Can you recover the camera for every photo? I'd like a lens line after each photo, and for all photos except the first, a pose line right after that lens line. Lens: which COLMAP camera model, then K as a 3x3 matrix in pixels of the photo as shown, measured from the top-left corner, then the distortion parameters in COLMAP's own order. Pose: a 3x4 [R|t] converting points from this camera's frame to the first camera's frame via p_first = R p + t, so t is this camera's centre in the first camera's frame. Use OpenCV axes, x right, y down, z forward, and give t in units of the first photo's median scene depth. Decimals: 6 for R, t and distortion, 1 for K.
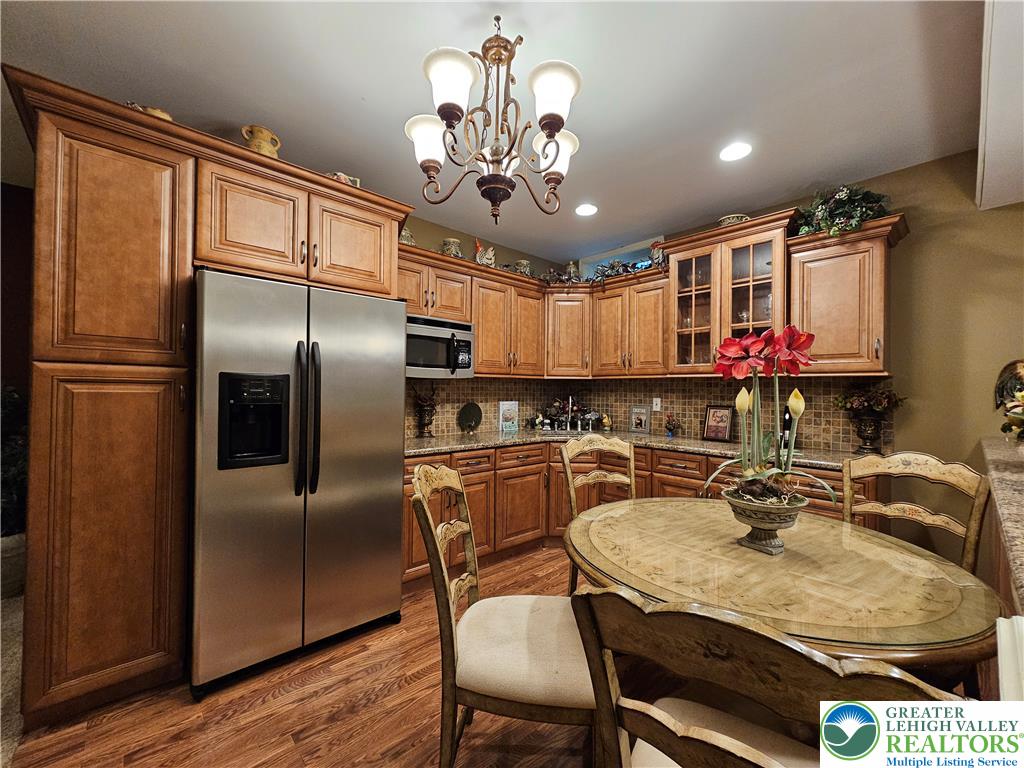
lens RADIAL K [[416.2, 0, 512.9], [0, 416.2, 386.6], [0, 0, 1]] dist [0.001612, -0.001010]
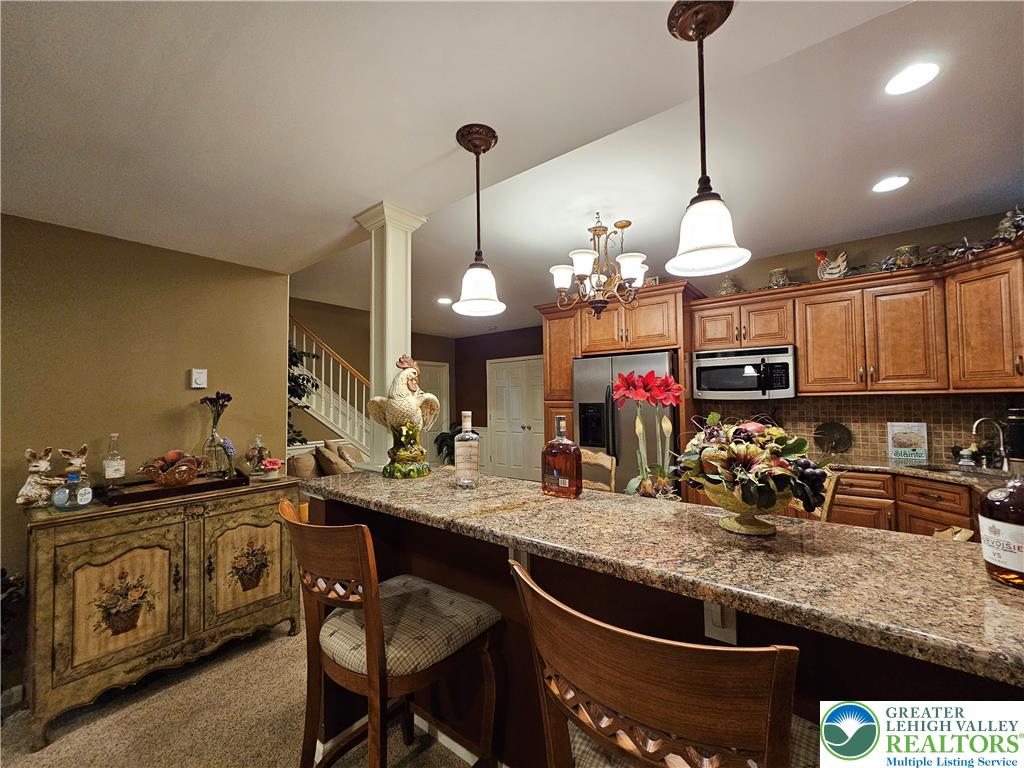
lens RADIAL K [[416.2, 0, 512.6], [0, 416.2, 387.3], [0, 0, 1]] dist [0.001612, -0.001010]
pose [[0.156840, -0.045997, -0.986552, 0.762123], [0.019184, 0.998868, -0.043521, -0.013587], [0.987438, -0.012100, 0.157545, 0.143510]]
